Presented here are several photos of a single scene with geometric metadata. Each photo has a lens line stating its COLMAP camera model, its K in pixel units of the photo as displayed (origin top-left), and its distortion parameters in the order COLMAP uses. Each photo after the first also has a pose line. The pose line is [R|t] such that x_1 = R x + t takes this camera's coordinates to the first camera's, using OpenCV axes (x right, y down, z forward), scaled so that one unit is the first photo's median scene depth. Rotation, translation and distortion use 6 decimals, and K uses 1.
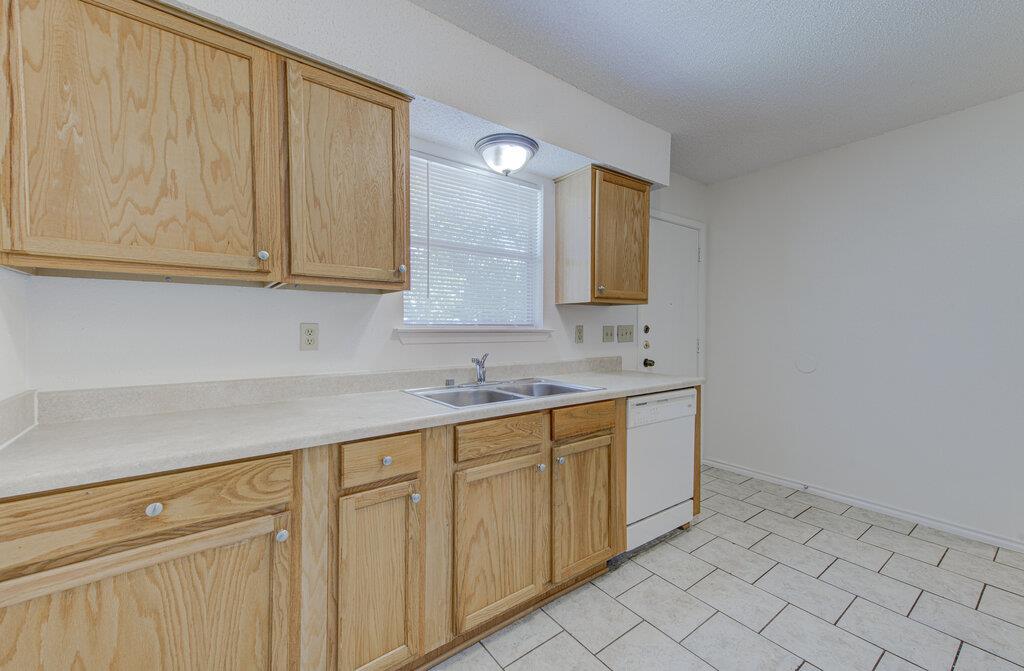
lens RADIAL K [[406.2, 0, 510.6], [0, 406.2, 332.2], [0, 0, 1]] dist [0.000756, 0.000052]
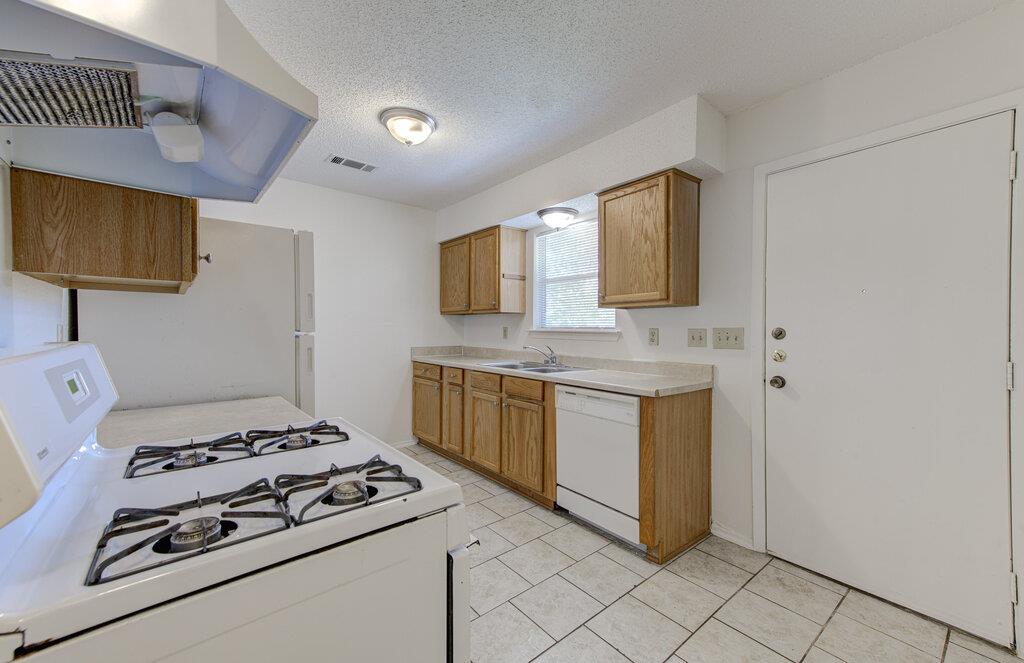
lens RADIAL K [[406.2, 0, 510.2], [0, 406.2, 329.8], [0, 0, 1]] dist [0.000756, 0.000052]
pose [[0.047025, 0.004701, -0.998883, 1.380168], [-0.018170, 0.999828, 0.003850, -0.012010], [0.998728, 0.017968, 0.047102, 0.691740]]
